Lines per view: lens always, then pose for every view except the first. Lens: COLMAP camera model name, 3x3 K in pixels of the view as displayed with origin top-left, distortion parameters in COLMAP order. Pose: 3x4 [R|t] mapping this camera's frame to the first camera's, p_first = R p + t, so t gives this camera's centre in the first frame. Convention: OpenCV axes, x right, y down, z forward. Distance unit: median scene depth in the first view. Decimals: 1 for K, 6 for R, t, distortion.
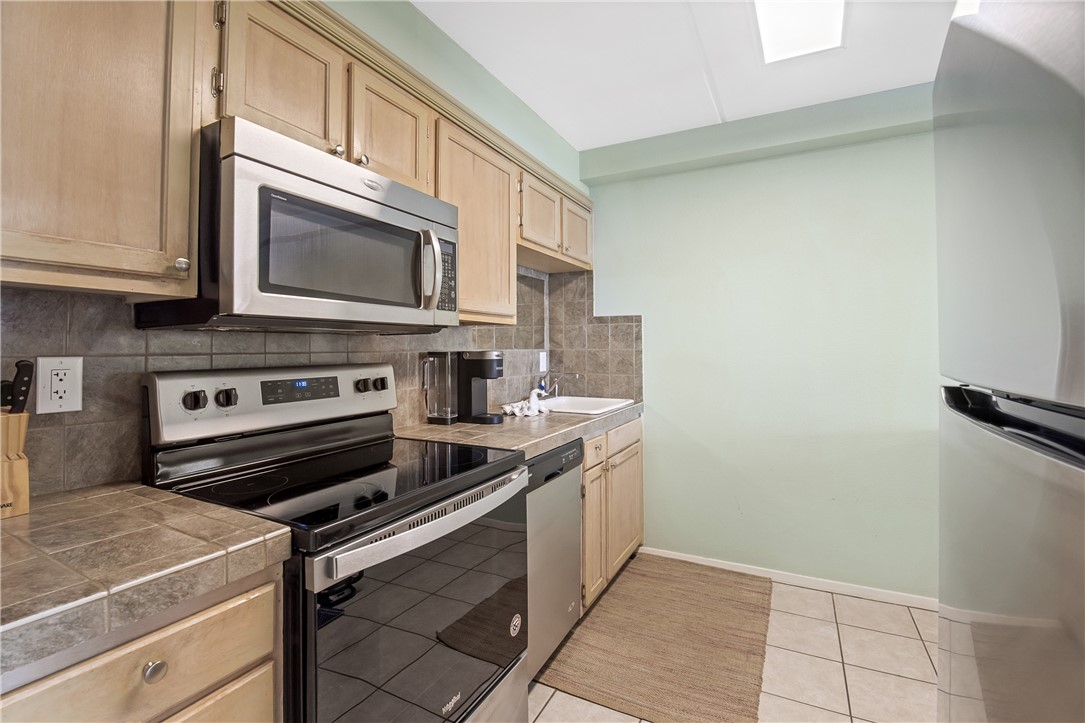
lens RADIAL K [[471.6, 0, 542.6], [0, 471.6, 332.1], [0, 0, 1]] dist [-0.000246, -0.000074]
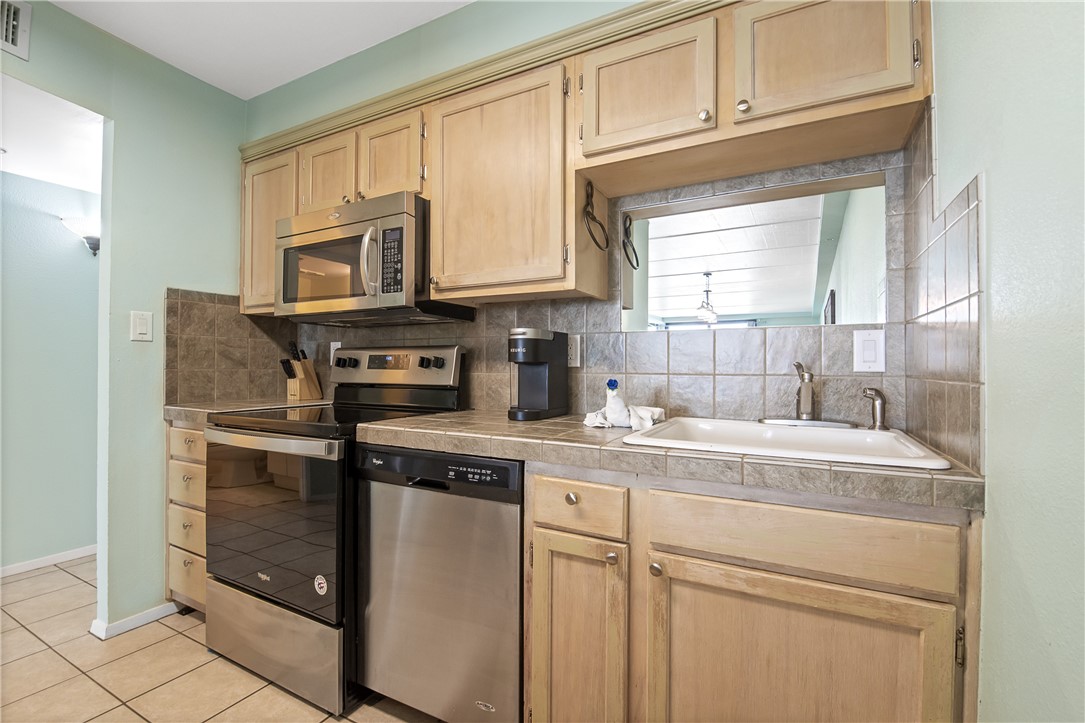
lens RADIAL K [[482.2, 0, 551.6], [0, 482.2, 363.6], [0, 0, 1]] dist [-0.015584, -0.001414]
pose [[0.005509, -0.004203, -0.999976, 0.896097], [0.028444, 0.999587, -0.004045, 0.131068], [0.999580, -0.028421, 0.005626, 1.336617]]
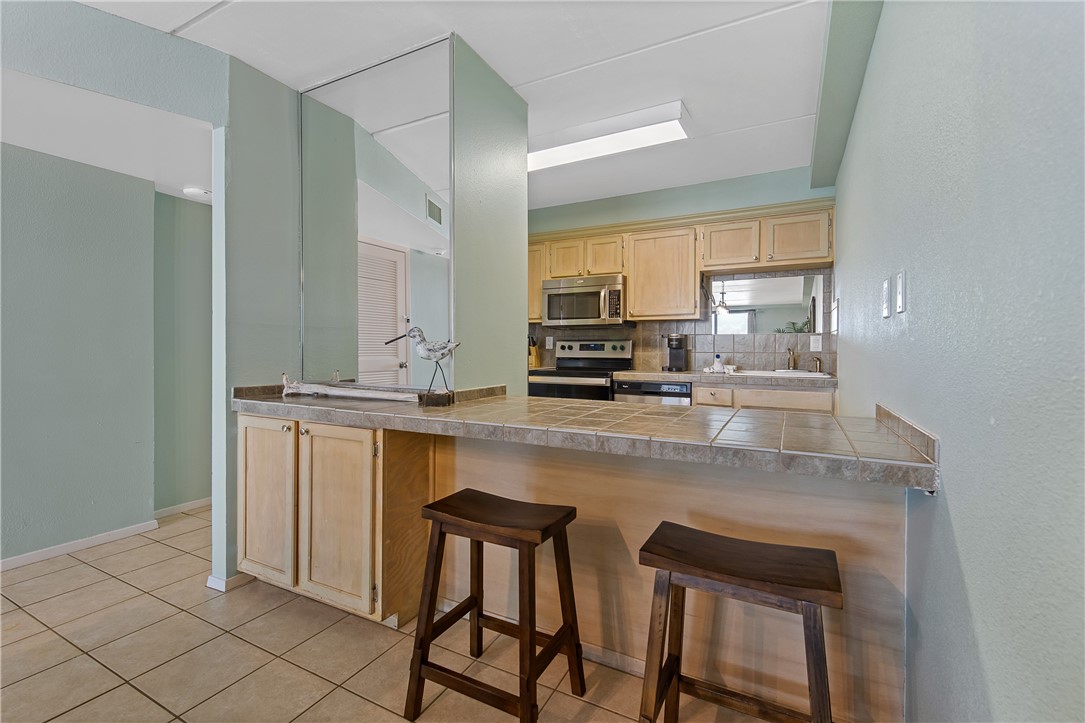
lens RADIAL K [[483.6, 0, 542.1], [0, 483.6, 350.5], [0, 0, 1]] dist [-0.000807, -0.000409]
pose [[0.005262, 0.005658, -0.999970, 2.363228], [0.028641, 0.999573, 0.005806, 0.102698], [0.999576, -0.028671, 0.005098, 0.582124]]
